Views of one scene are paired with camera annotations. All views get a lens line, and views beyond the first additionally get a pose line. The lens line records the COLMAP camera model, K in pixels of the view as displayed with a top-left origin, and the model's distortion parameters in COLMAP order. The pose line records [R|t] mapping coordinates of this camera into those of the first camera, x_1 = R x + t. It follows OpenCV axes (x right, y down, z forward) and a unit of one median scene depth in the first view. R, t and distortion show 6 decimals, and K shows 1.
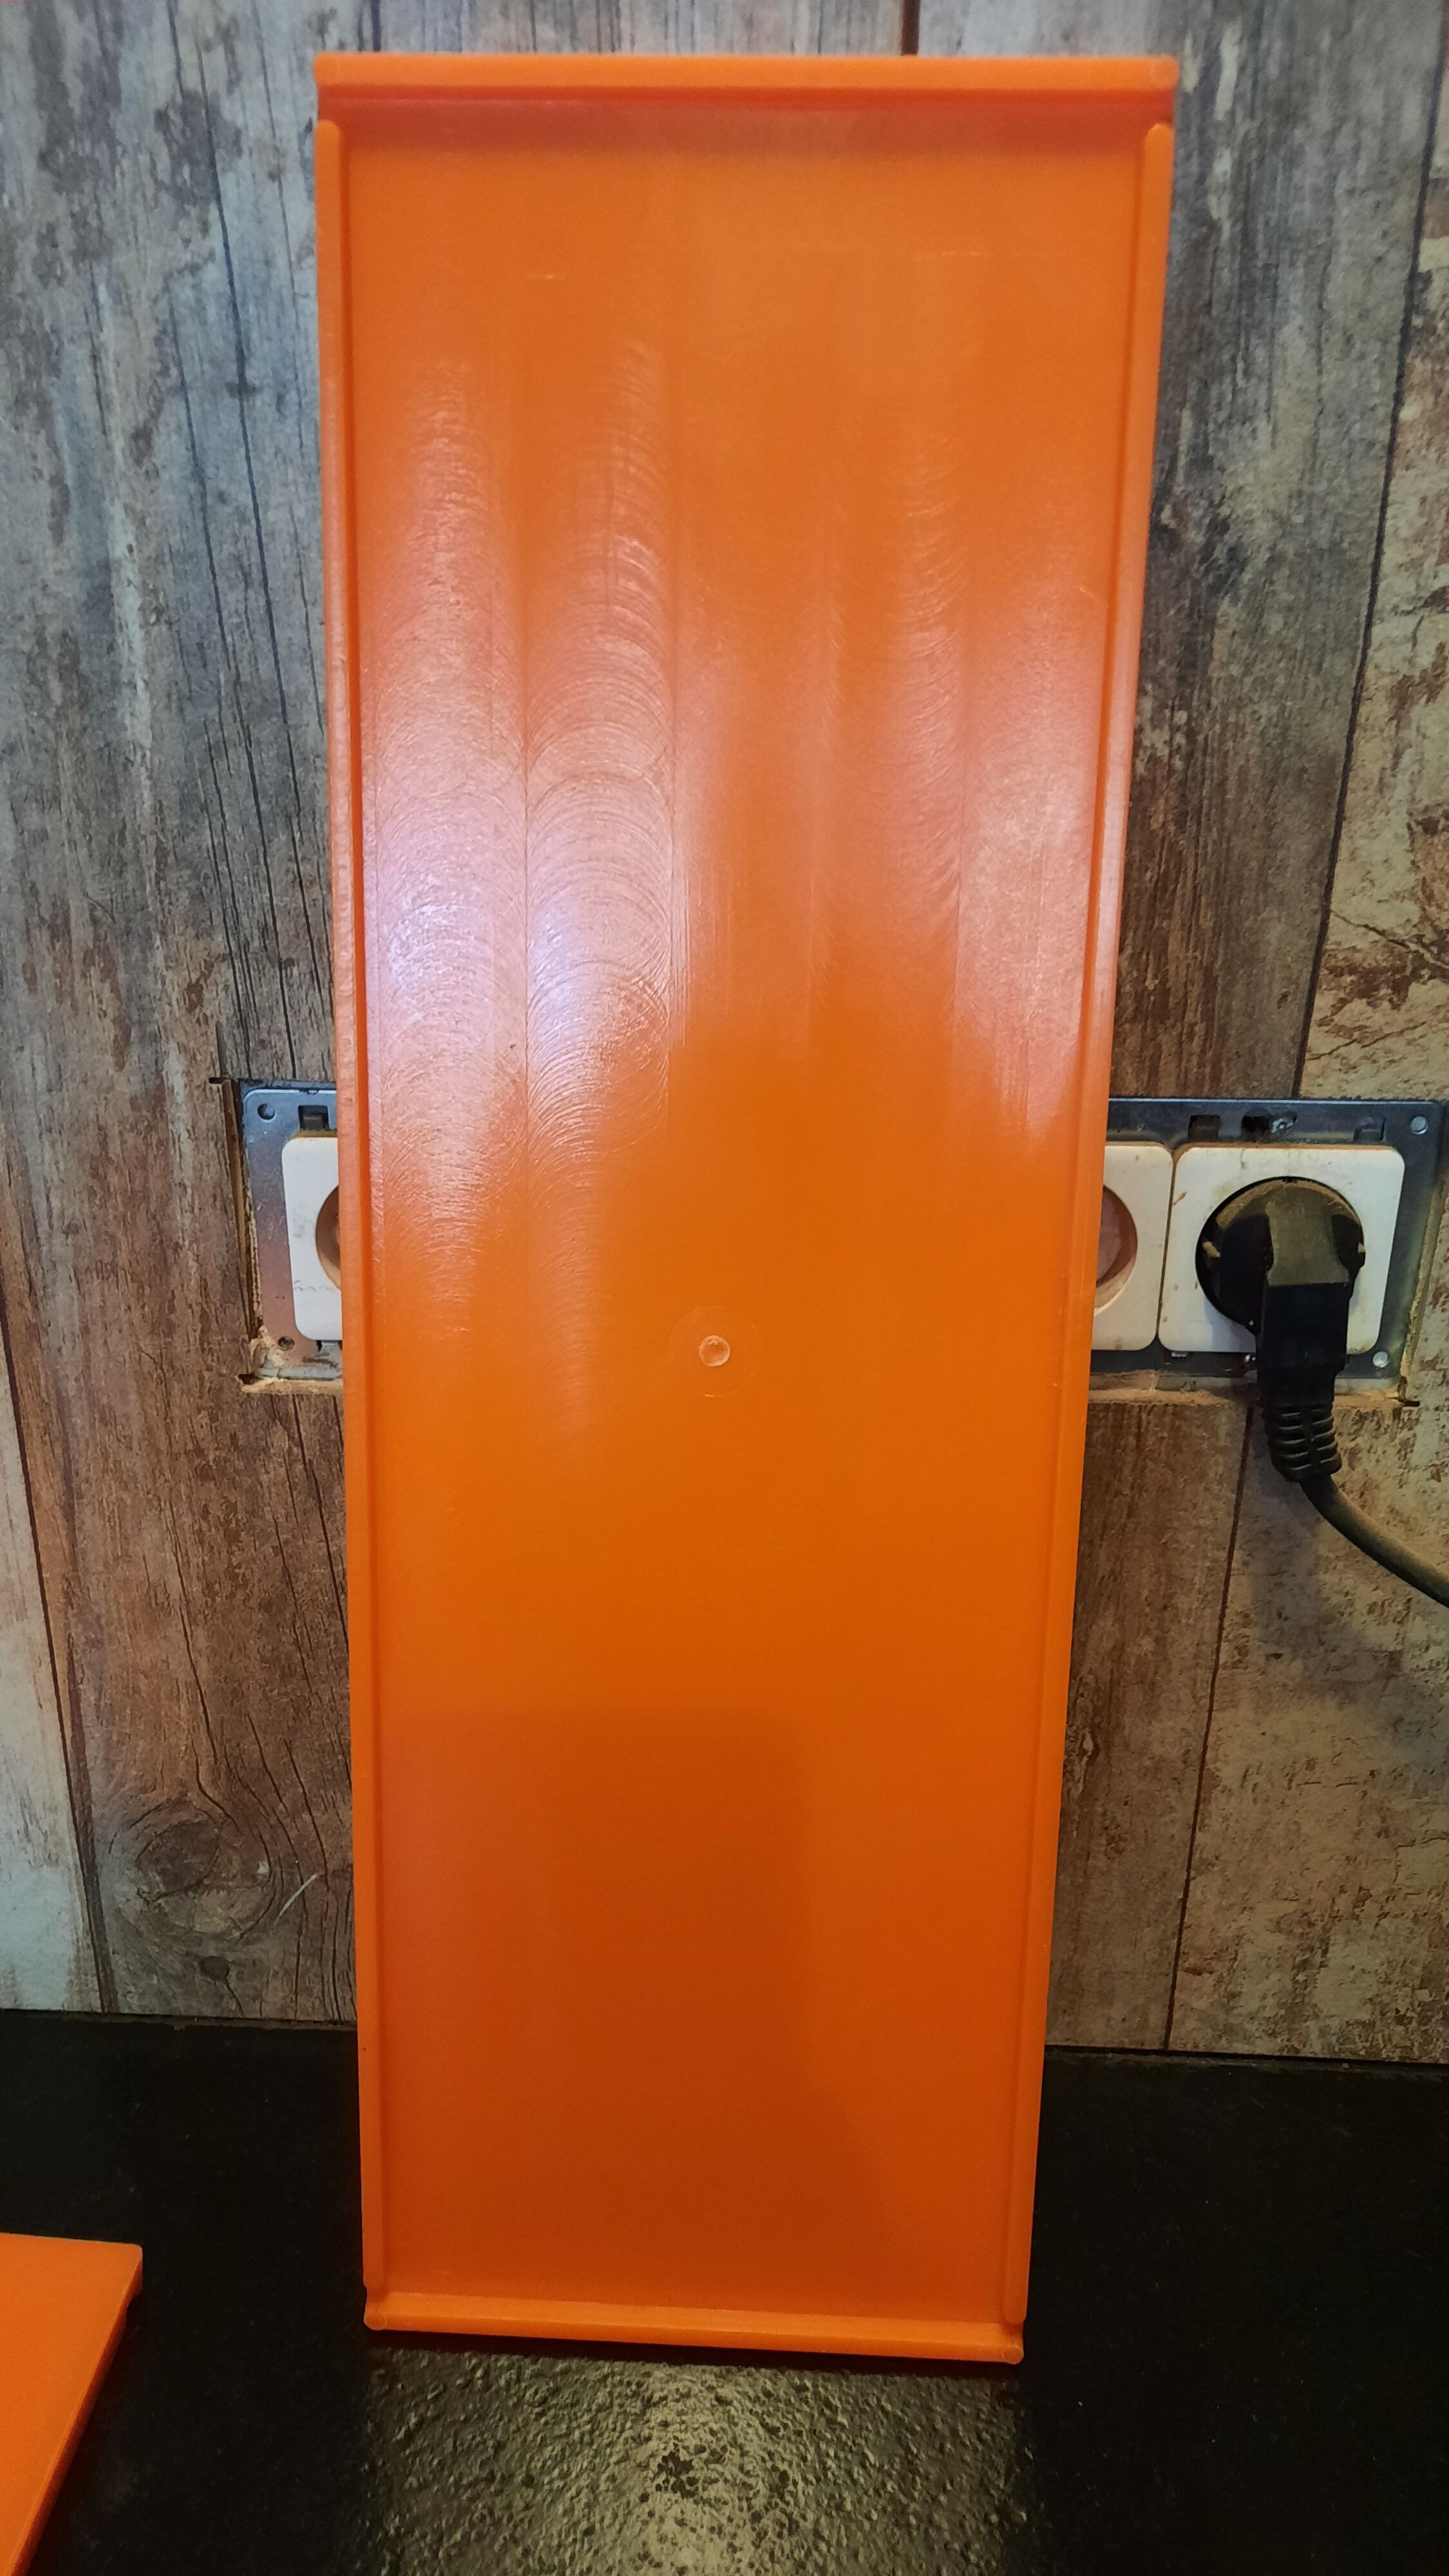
lens RADIAL K [[1916.7, 0, 679.6], [0, 1916.7, 1296.1], [0, 0, 1]] dist [0.062909, -0.080368]
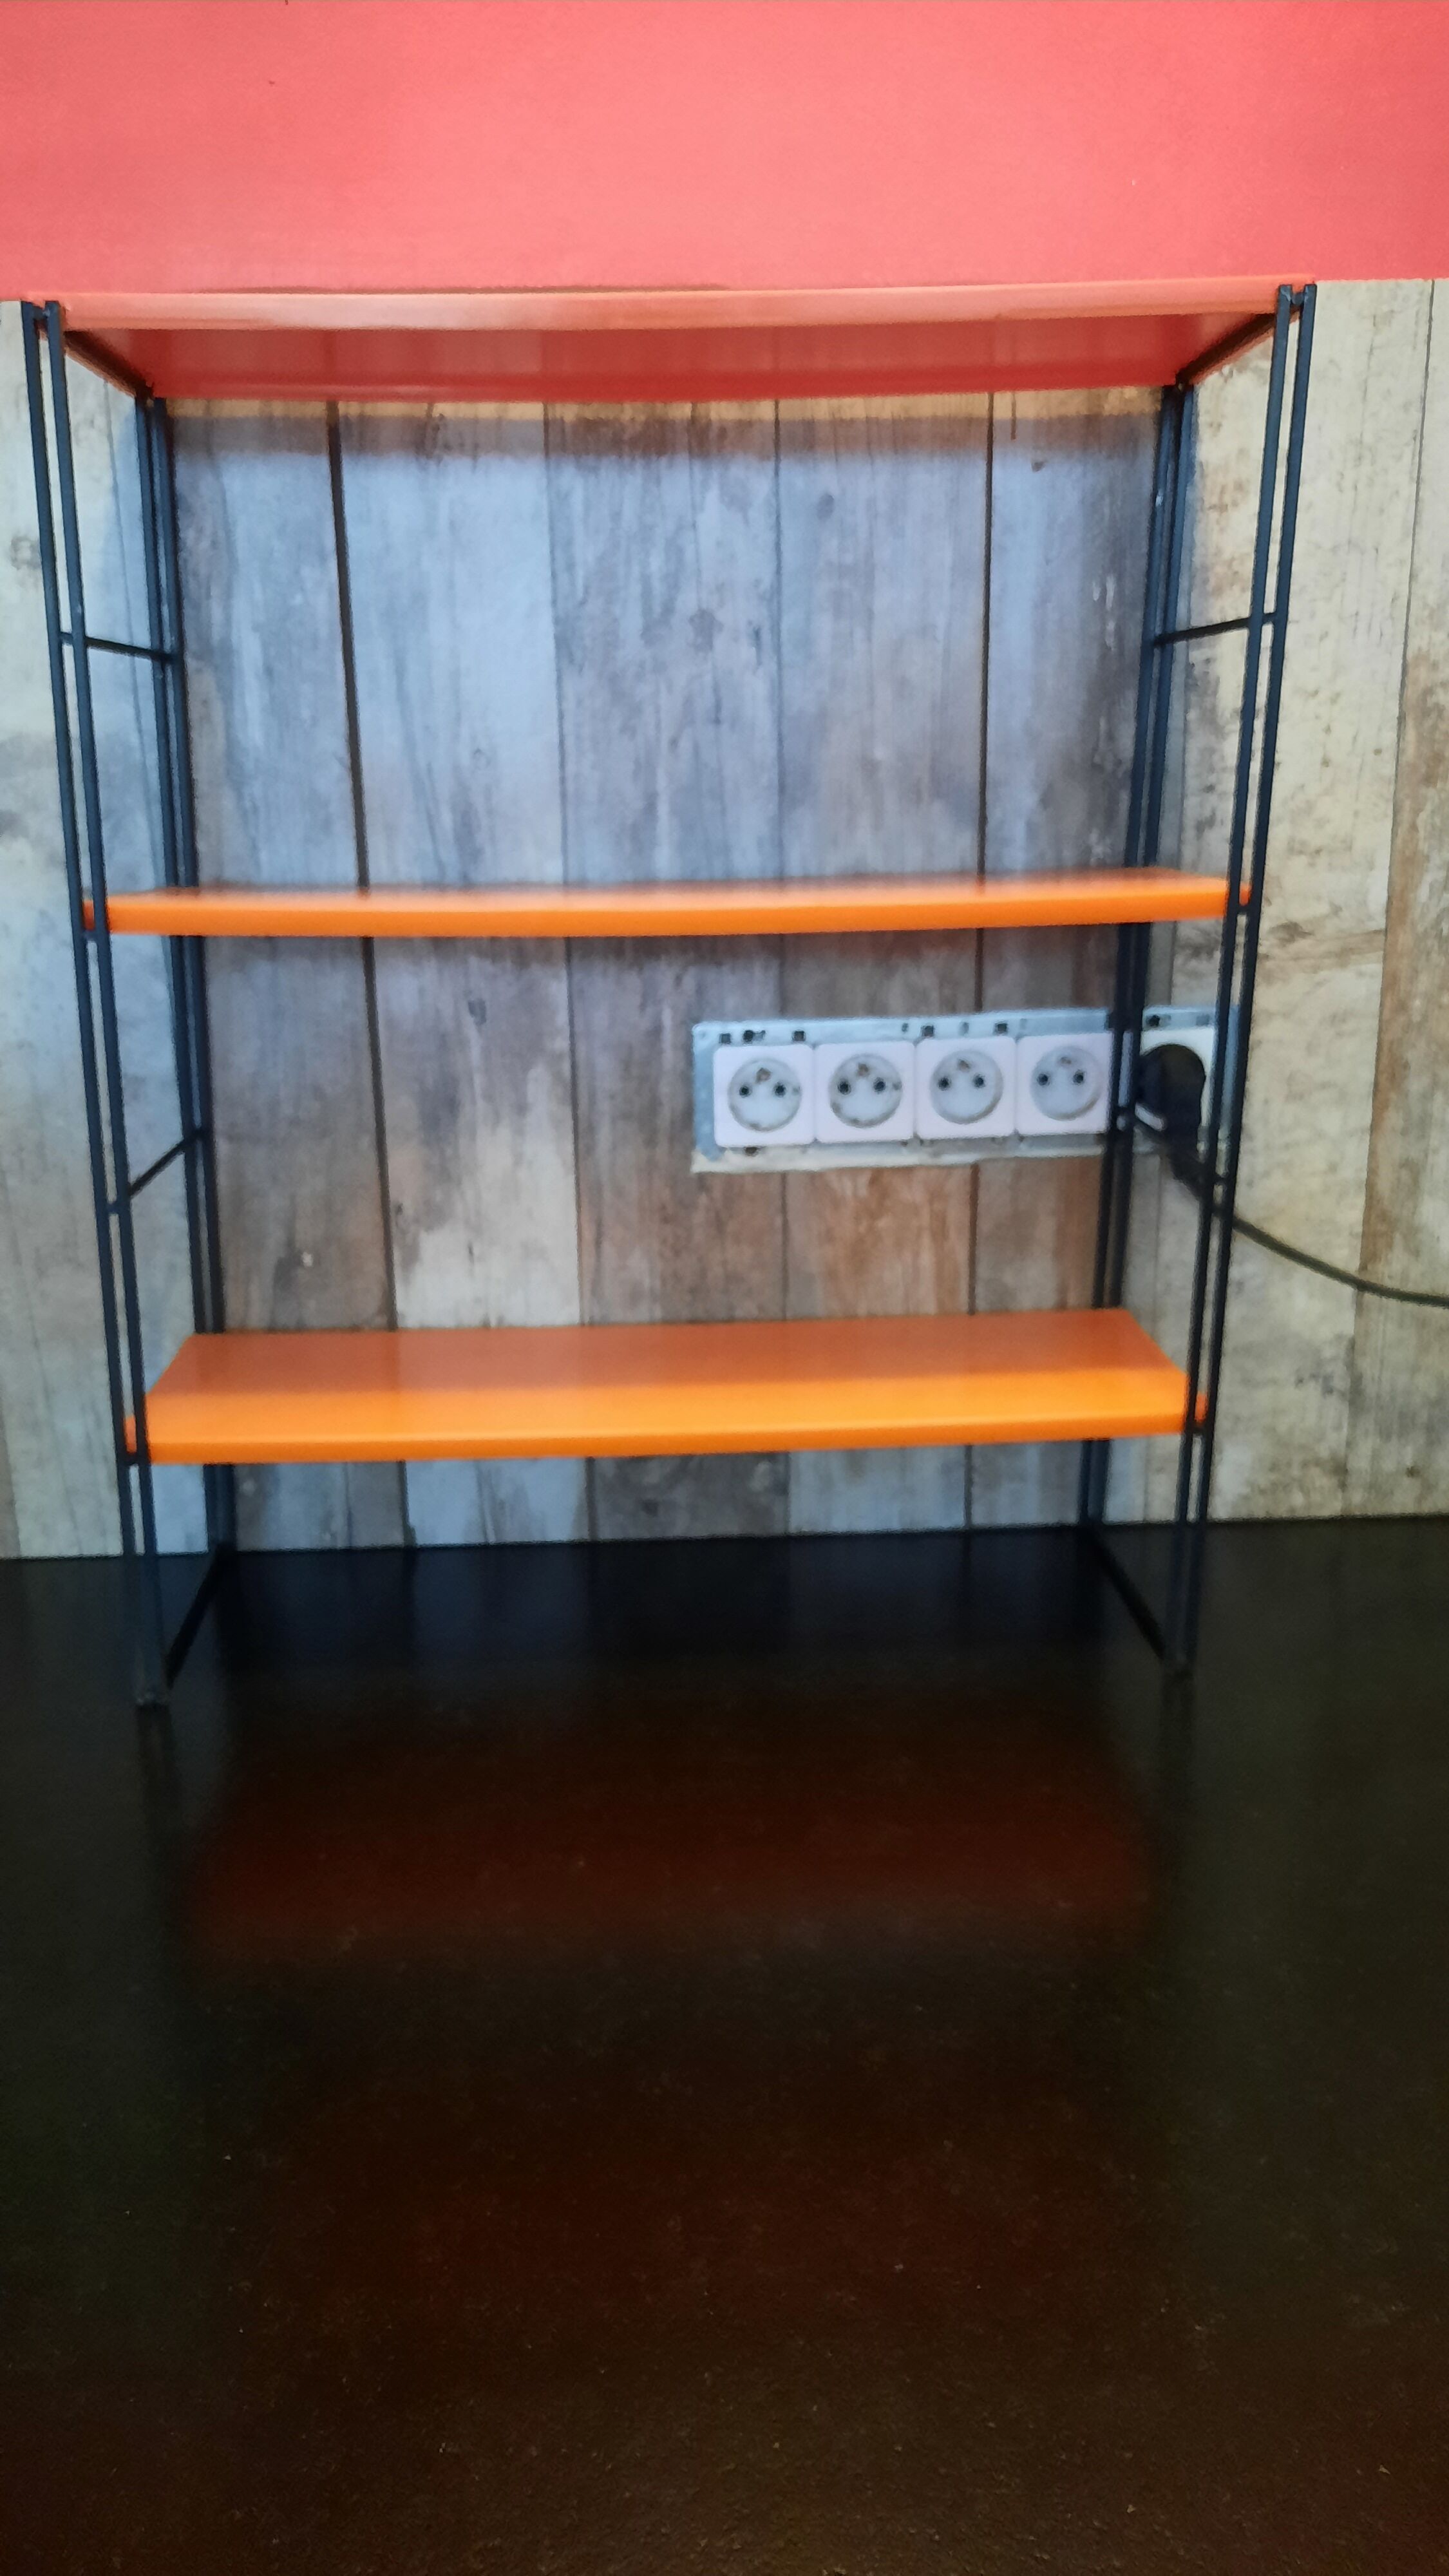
lens RADIAL K [[1916.7, 0, 679.6], [0, 1916.7, 1296.1], [0, 0, 1]] dist [0.062909, -0.080368]
pose [[0.996875, -0.047094, 0.063429, -0.399417], [0.055369, 0.989192, -0.135769, 0.493562], [-0.056349, 0.138857, 0.988708, -1.113018]]
